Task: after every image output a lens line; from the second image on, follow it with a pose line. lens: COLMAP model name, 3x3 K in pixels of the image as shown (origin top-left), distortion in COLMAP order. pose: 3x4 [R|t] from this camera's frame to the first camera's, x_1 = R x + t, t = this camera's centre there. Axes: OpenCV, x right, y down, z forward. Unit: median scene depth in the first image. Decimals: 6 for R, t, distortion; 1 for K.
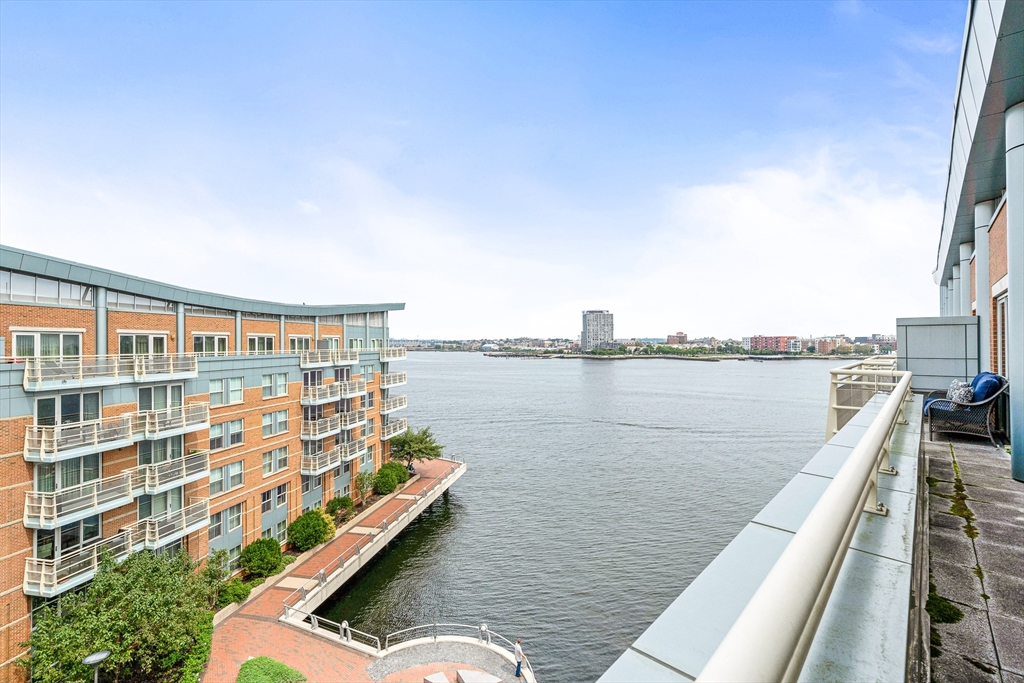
lens RADIAL K [[476.0, 0, 515.5], [0, 476.0, 331.0], [0, 0, 1]] dist [-0.001841, -0.000010]
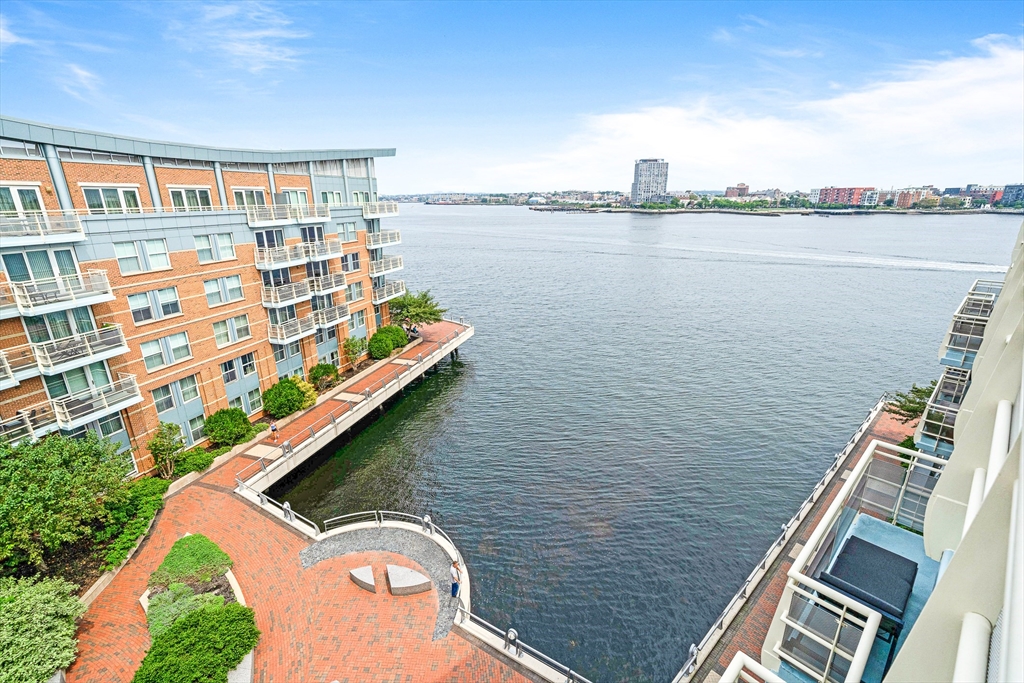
lens RADIAL K [[468.4, 0, 517.7], [0, 468.4, 336.2], [0, 0, 1]] dist [0.000825, 0.001557]
pose [[0.995489, 0.025340, -0.091427, 0.111655], [0.004307, 0.950607, 0.310368, 0.003778], [0.094776, -0.309362, 0.946210, 0.162992]]
